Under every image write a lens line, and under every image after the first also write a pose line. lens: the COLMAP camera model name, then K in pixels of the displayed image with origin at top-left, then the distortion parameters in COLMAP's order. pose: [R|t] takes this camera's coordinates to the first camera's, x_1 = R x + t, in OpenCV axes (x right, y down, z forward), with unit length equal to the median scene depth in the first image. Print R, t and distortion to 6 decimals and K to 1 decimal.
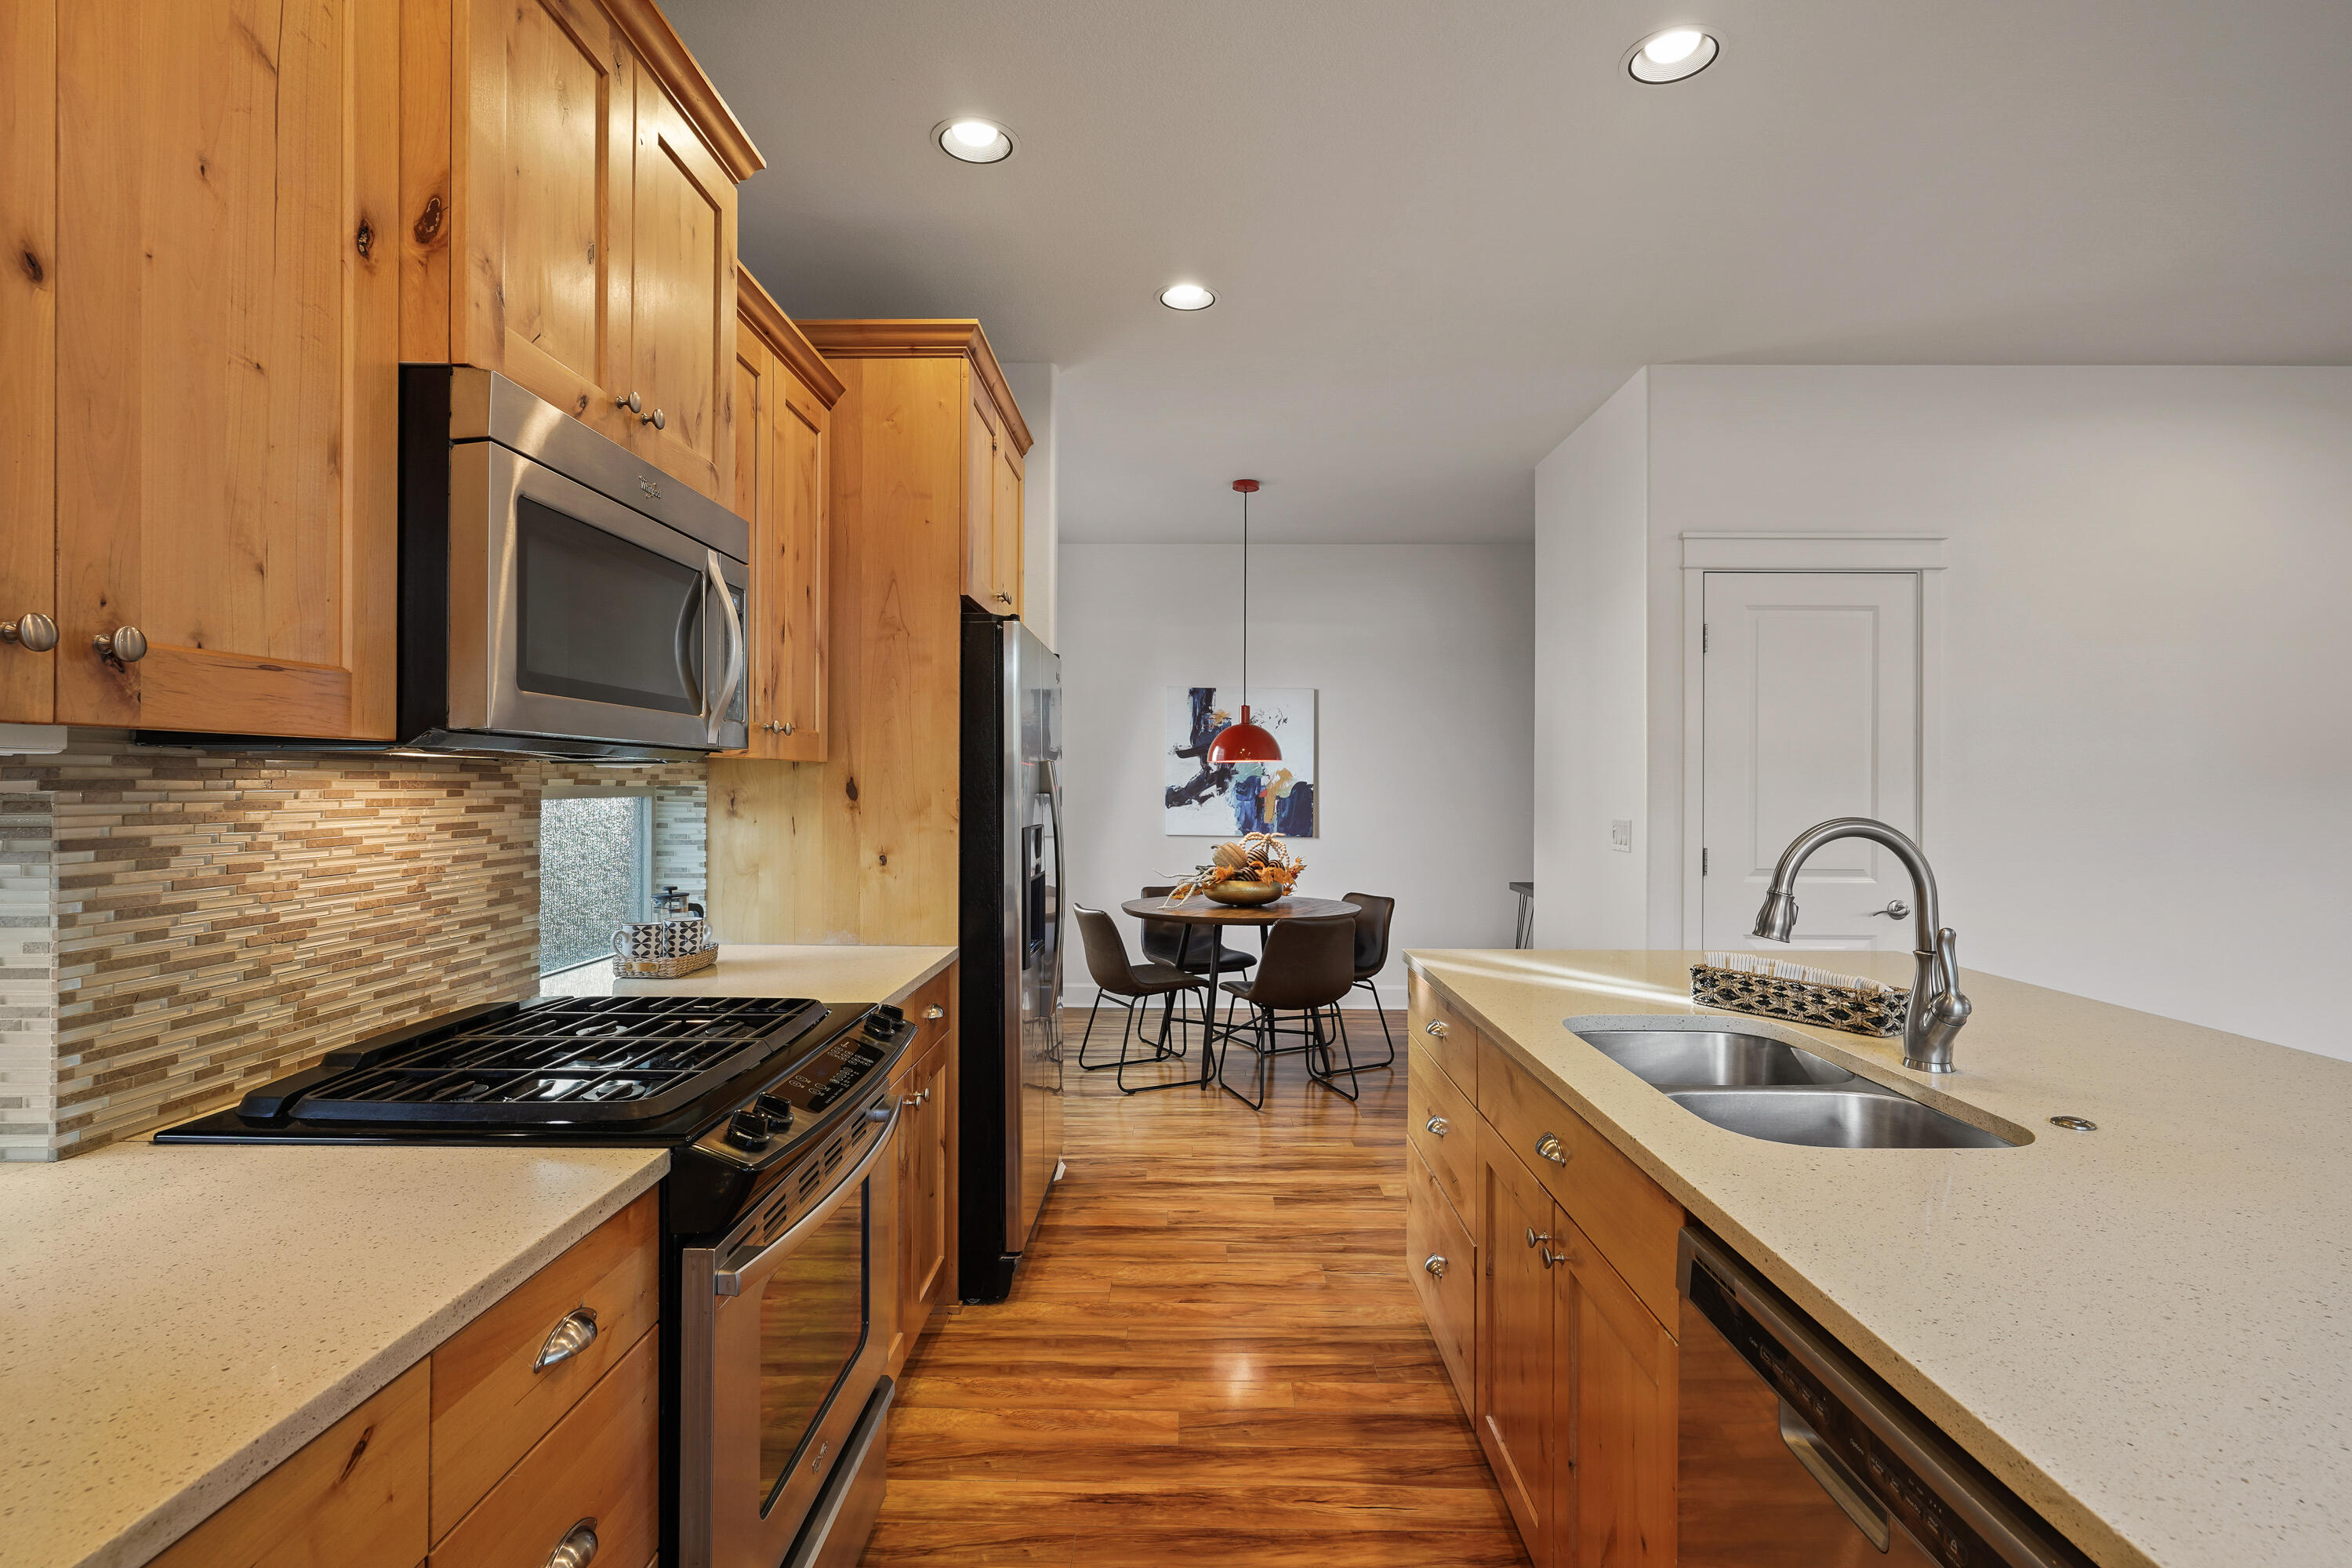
lens RADIAL K [[1142.6, 0, 1187.2], [0, 1142.6, 781.0], [0, 0, 1]] dist [-0.006314, 0.004099]
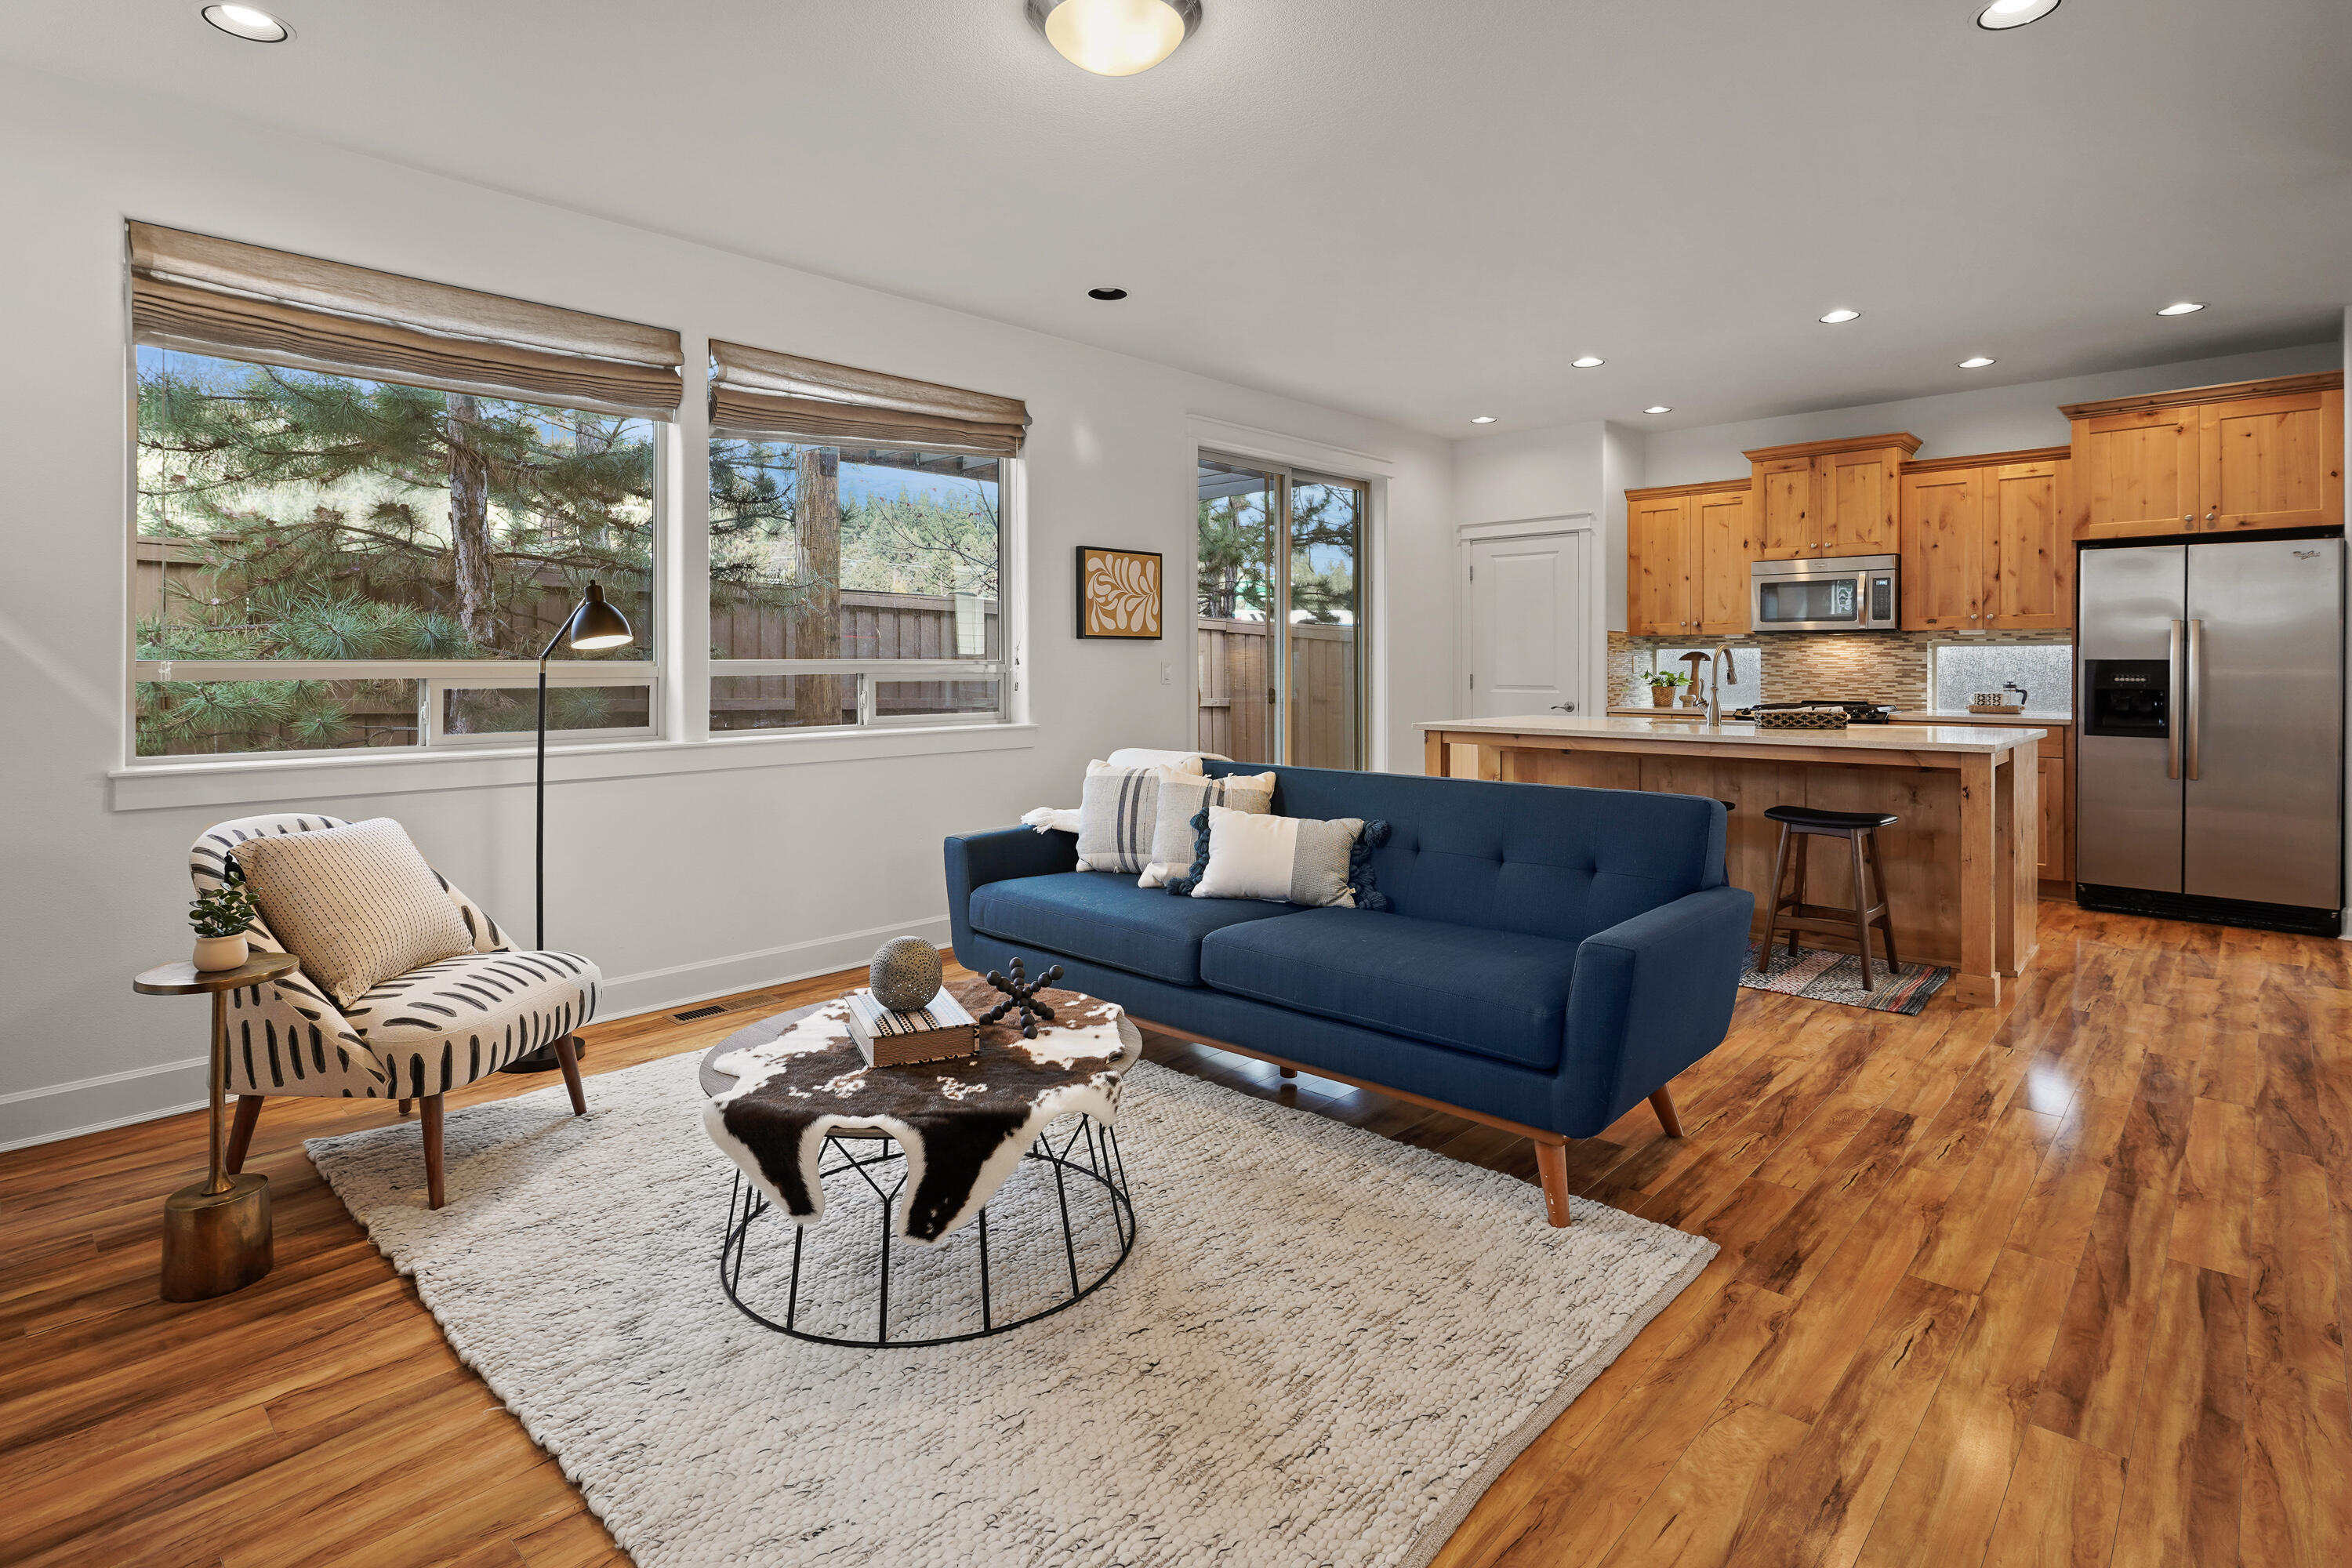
lens RADIAL K [[1142.6, 0, 1198.0], [0, 1142.6, 670.6], [0, 0, 1]] dist [-0.006314, 0.004099]
pose [[-0.669525, 0.000767, -0.742789, 2.477635], [-0.001640, 0.999995, 0.002512, 0.063630], [0.742788, 0.002900, -0.669521, 1.301682]]
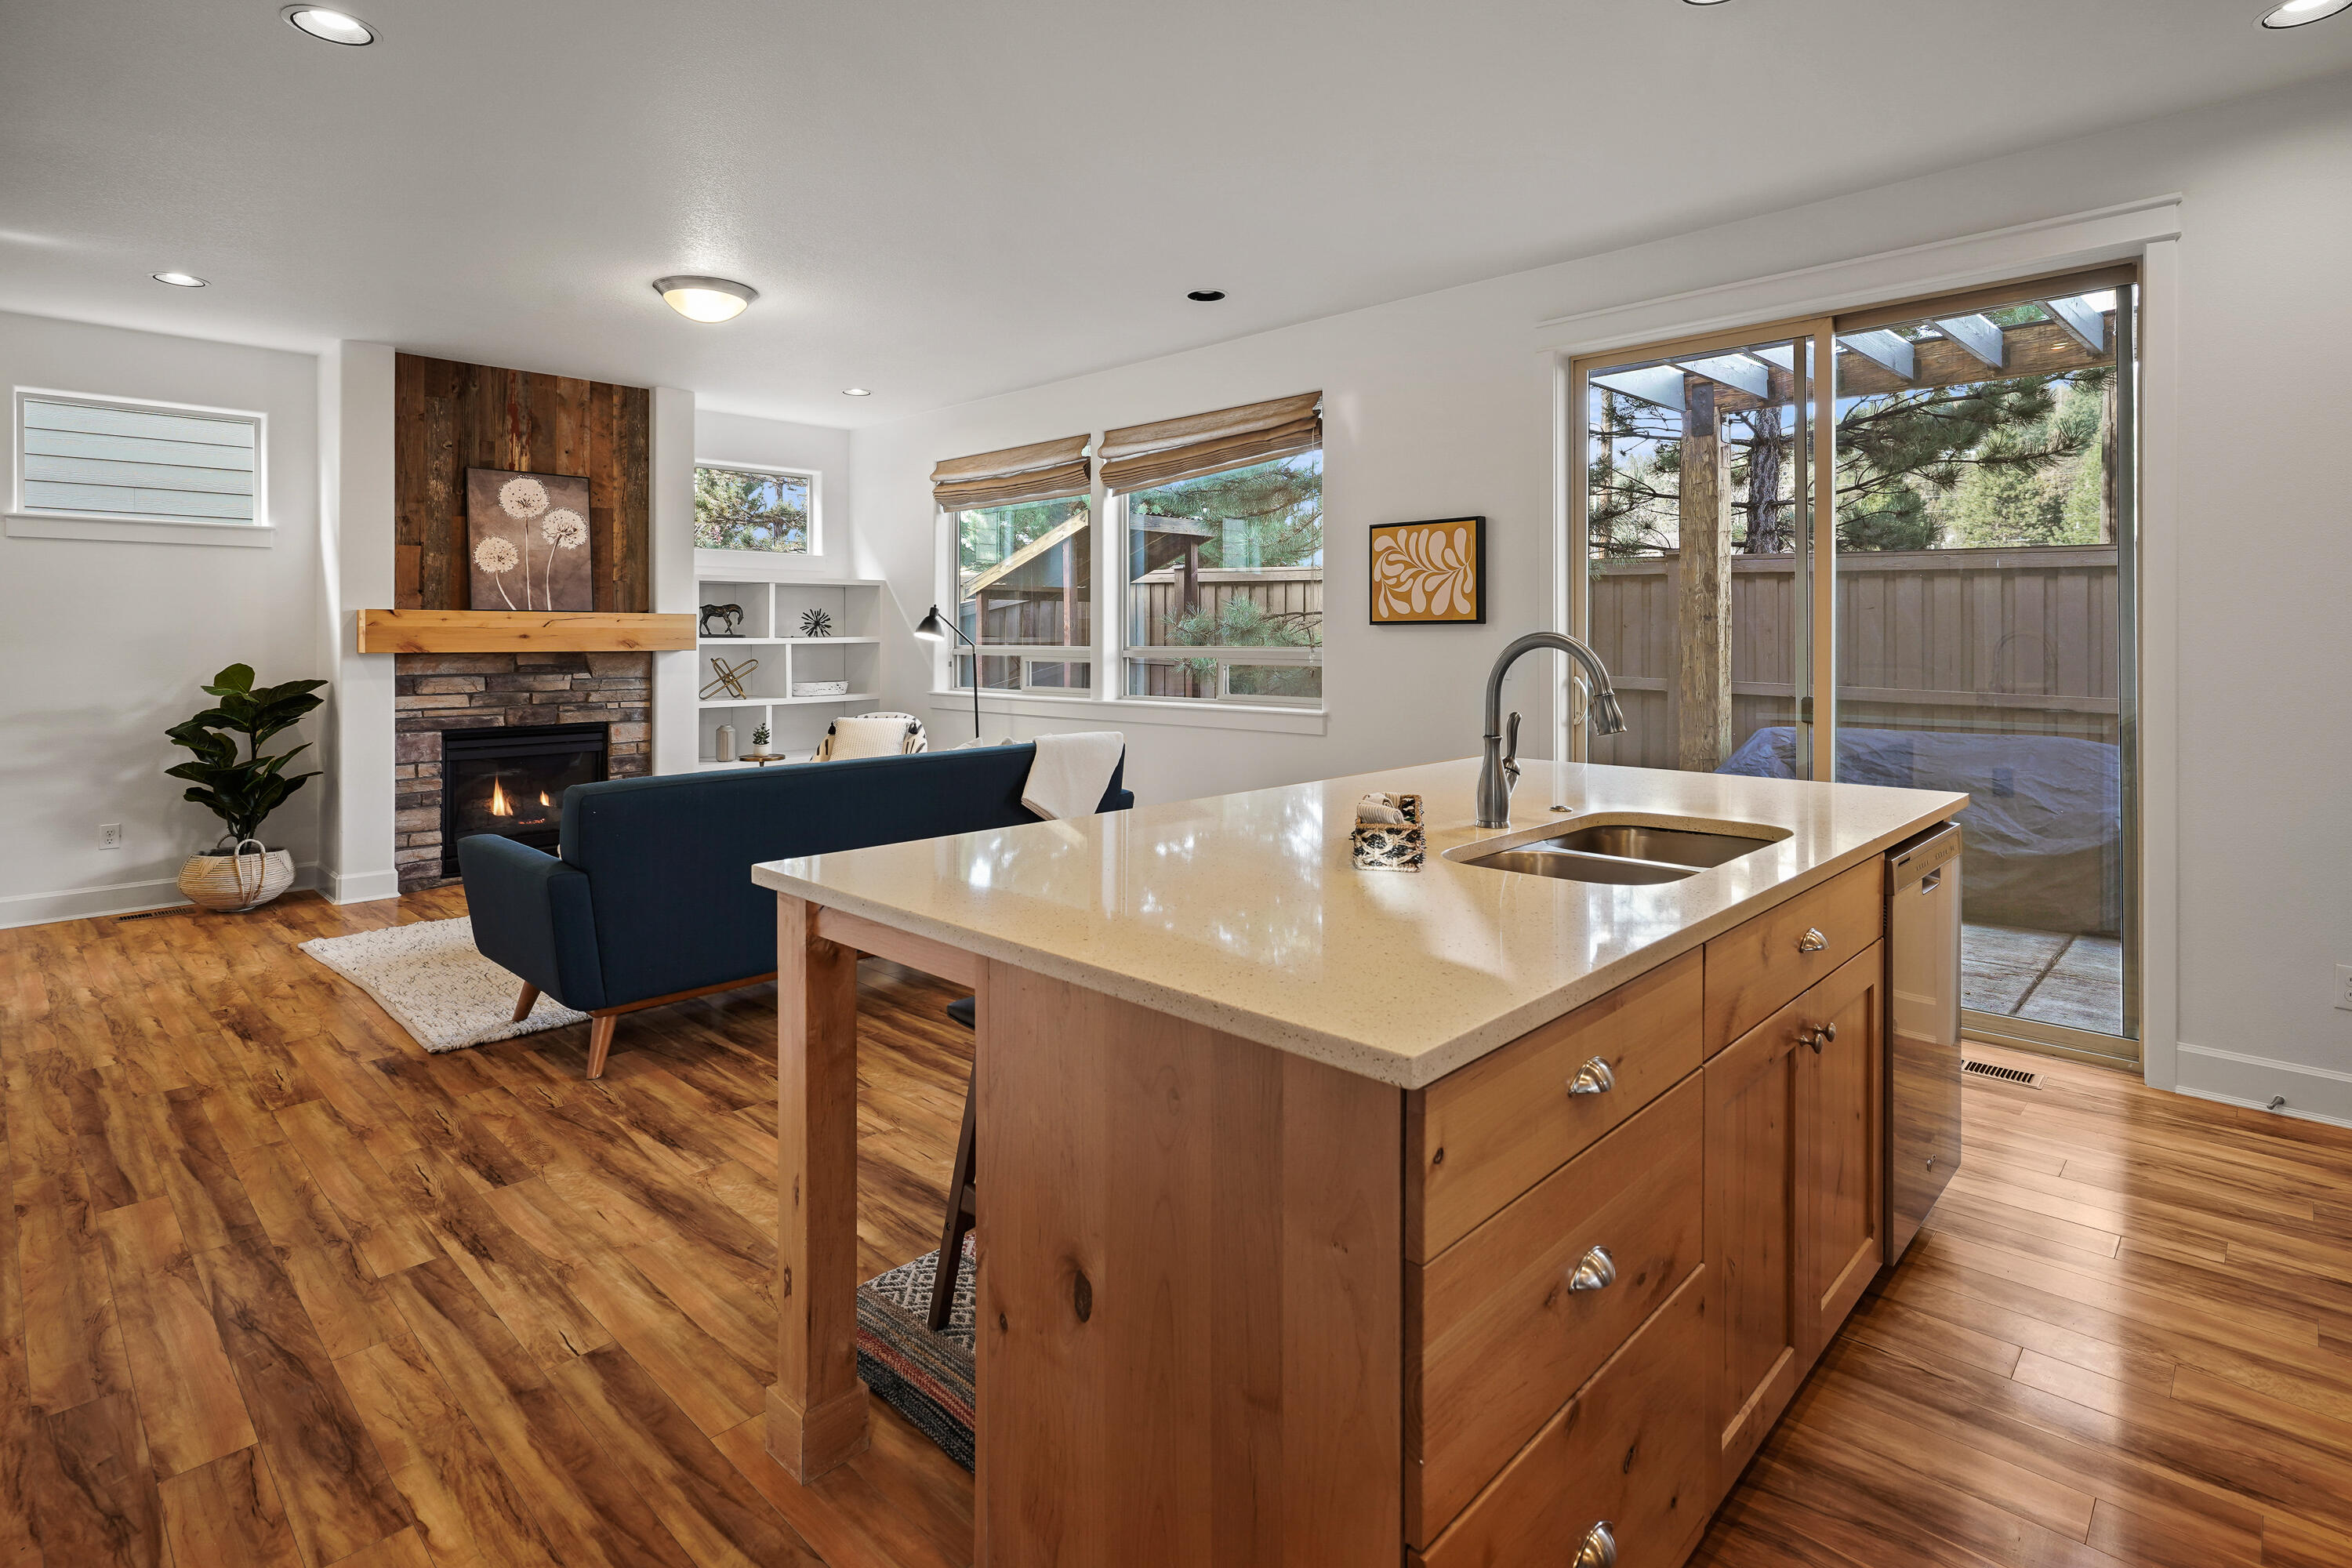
lens RADIAL K [[1142.6, 0, 1152.8], [0, 1142.6, 638.1], [0, 0, 1]] dist [-0.006314, 0.004099]
pose [[-0.735617, -0.005059, 0.677379, 0.032139], [-0.001753, 0.999983, 0.005565, 0.024740], [-0.677395, 0.002906, -0.735613, 1.417072]]
